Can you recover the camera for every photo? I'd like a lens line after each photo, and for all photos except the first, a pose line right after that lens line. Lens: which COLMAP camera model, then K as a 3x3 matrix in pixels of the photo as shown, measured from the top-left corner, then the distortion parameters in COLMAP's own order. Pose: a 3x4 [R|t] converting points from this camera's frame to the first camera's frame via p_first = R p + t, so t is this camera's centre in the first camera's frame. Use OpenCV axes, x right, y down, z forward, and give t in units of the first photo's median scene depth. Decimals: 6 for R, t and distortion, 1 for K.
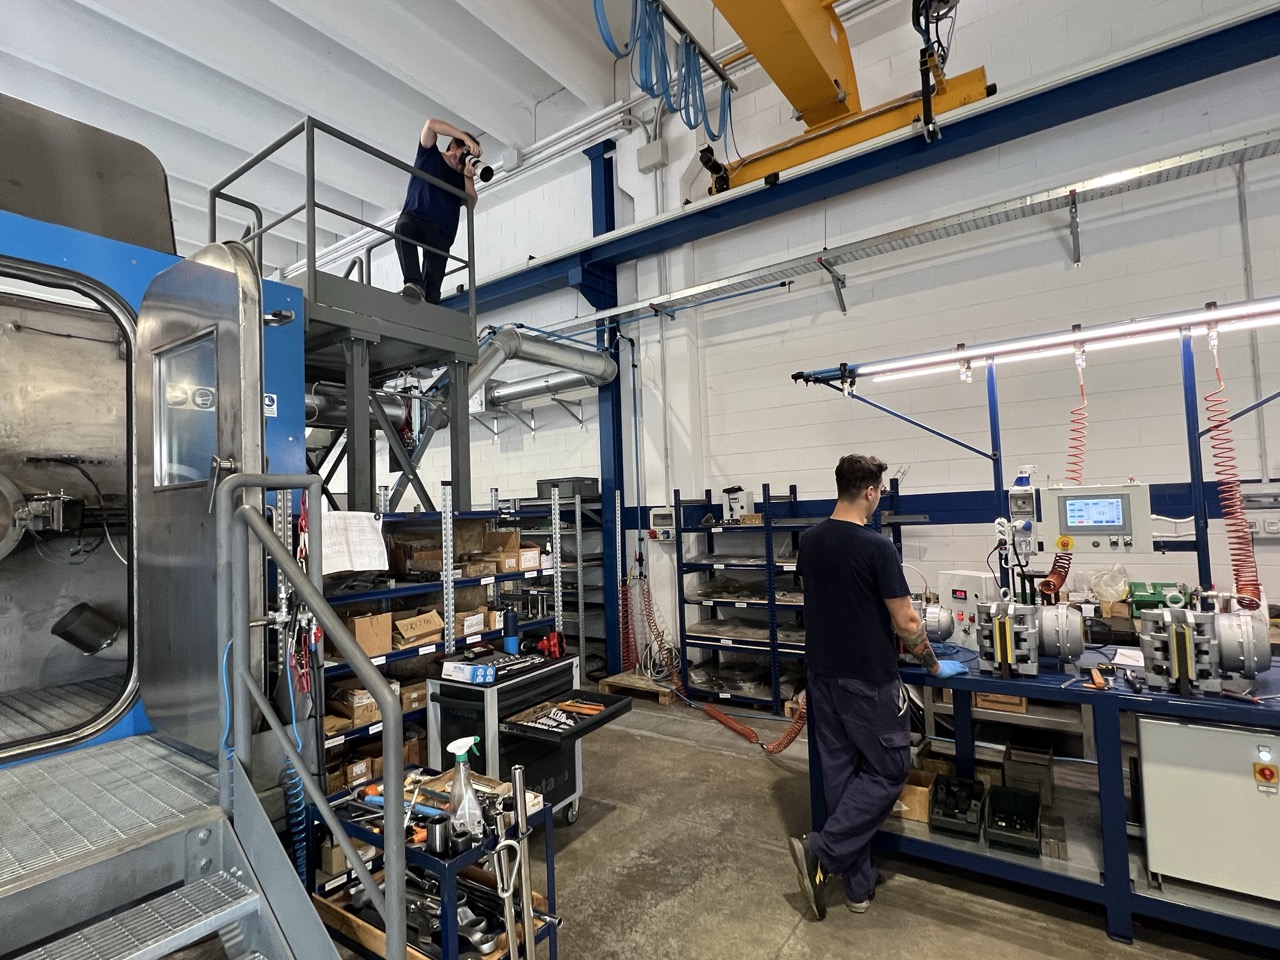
lens RADIAL K [[641.2, 0, 640.0], [0, 641.2, 480.0], [0, 0, 1]] dist [0.003381, 0.001128]
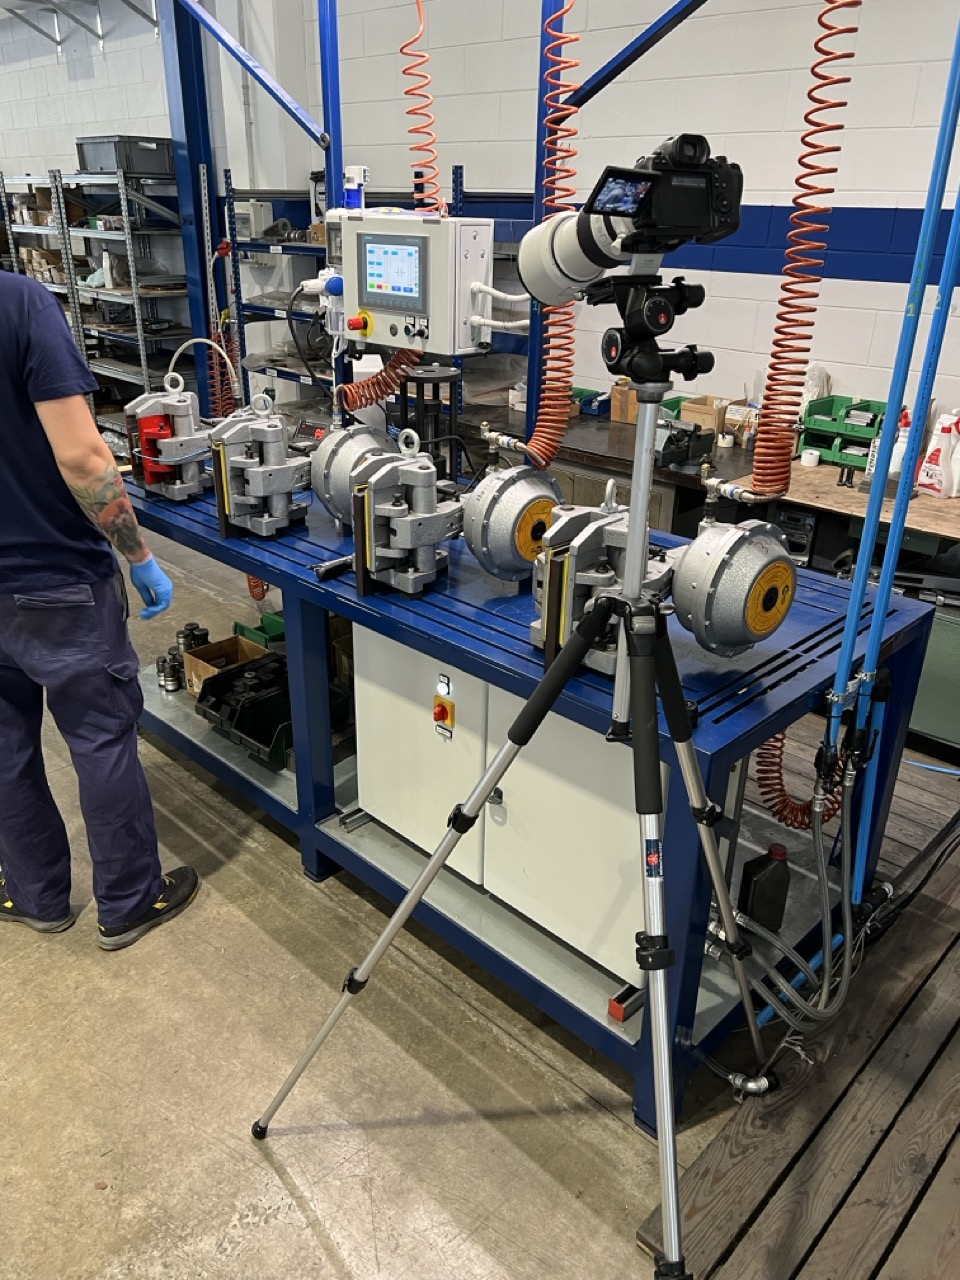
lens RADIAL K [[977.7, 0, 480.0], [0, 977.7, 640.0], [0, 0, 1]] dist [0.002076, 0.000299]
pose [[0.986345, 0.113953, -0.118901, 0.359284], [-0.046506, 0.885307, 0.462676, -0.023605], [0.157987, -0.450829, 0.878518, 0.051932]]
